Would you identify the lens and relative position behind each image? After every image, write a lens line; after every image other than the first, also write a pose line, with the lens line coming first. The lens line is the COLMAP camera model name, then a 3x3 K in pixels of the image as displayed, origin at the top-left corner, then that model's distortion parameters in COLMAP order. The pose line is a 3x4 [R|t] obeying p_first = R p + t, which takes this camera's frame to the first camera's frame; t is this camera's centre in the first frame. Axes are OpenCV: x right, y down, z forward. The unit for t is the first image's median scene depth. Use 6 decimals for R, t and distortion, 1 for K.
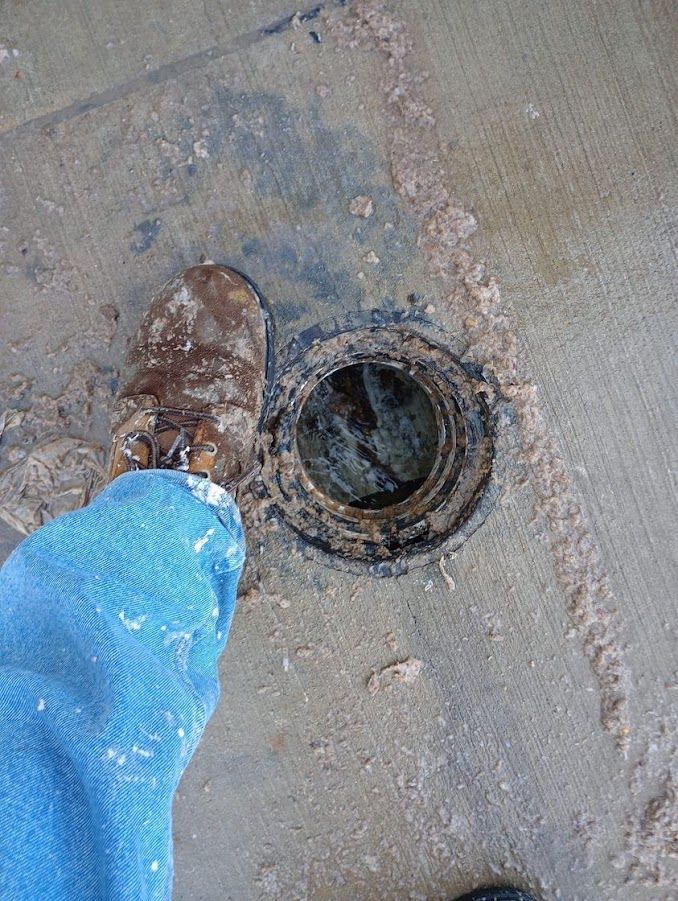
lens RADIAL K [[758.3, 0, 341.1], [0, 758.3, 449.8], [0, 0, 1]] dist [0.015896, -0.001036]
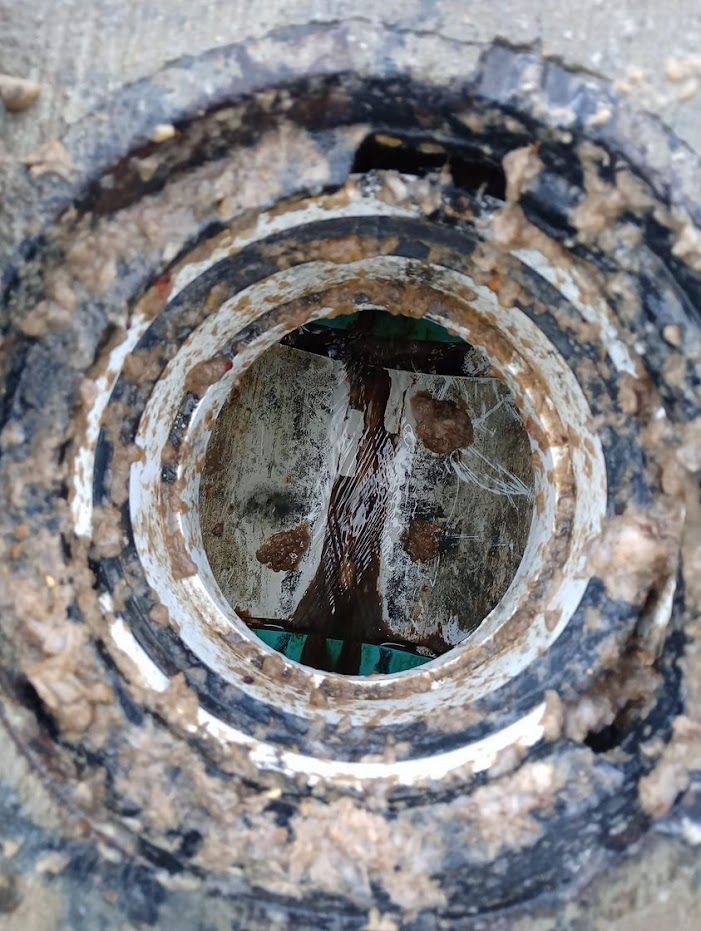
lens RADIAL K [[783.5, 0, 352.9], [0, 783.5, 464.2], [0, 0, 1]] dist [0.015896, -0.001036]
pose [[-0.874708, -0.484441, 0.014218, 0.049557], [0.483282, -0.874067, -0.049459, 0.013981], [0.036388, -0.036391, 0.998675, 0.656895]]
